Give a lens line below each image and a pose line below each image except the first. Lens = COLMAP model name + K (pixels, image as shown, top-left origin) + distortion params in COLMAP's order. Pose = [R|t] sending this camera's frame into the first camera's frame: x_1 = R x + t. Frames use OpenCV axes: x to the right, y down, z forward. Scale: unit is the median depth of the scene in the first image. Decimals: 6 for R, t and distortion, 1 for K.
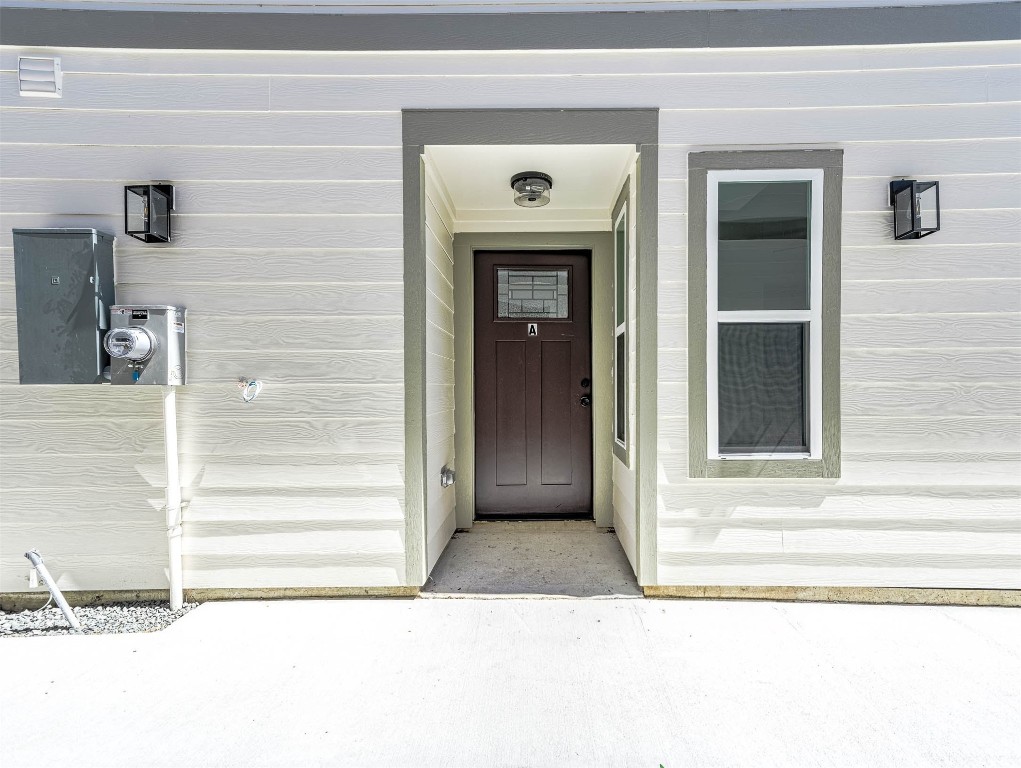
lens RADIAL K [[458.6, 0, 509.4], [0, 458.6, 387.0], [0, 0, 1]] dist [0.002734, 0.000433]
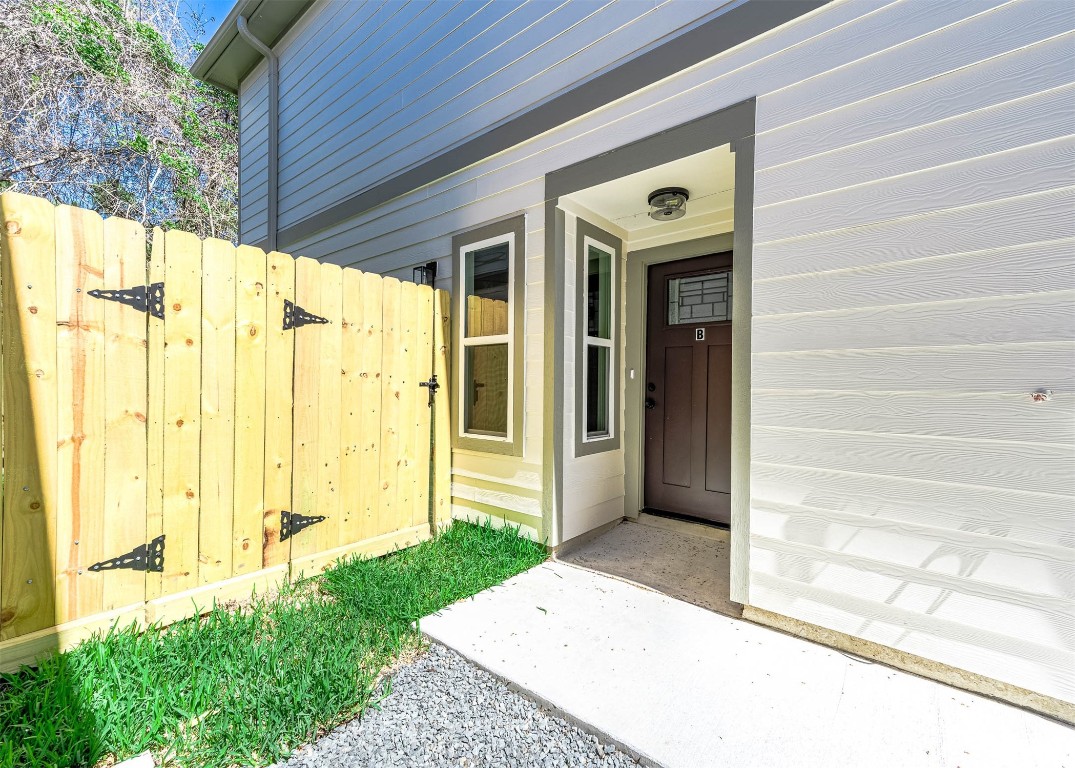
lens RADIAL K [[460.9, 0, 539.7], [0, 460.9, 383.6], [0, 0, 1]] dist [0.003756, 0.000017]
pose [[0.767655, 0.010212, -0.640782, 0.506391], [-0.018968, 0.999797, -0.006791, -0.003326], [0.640583, 0.017367, 0.767693, -0.001437]]
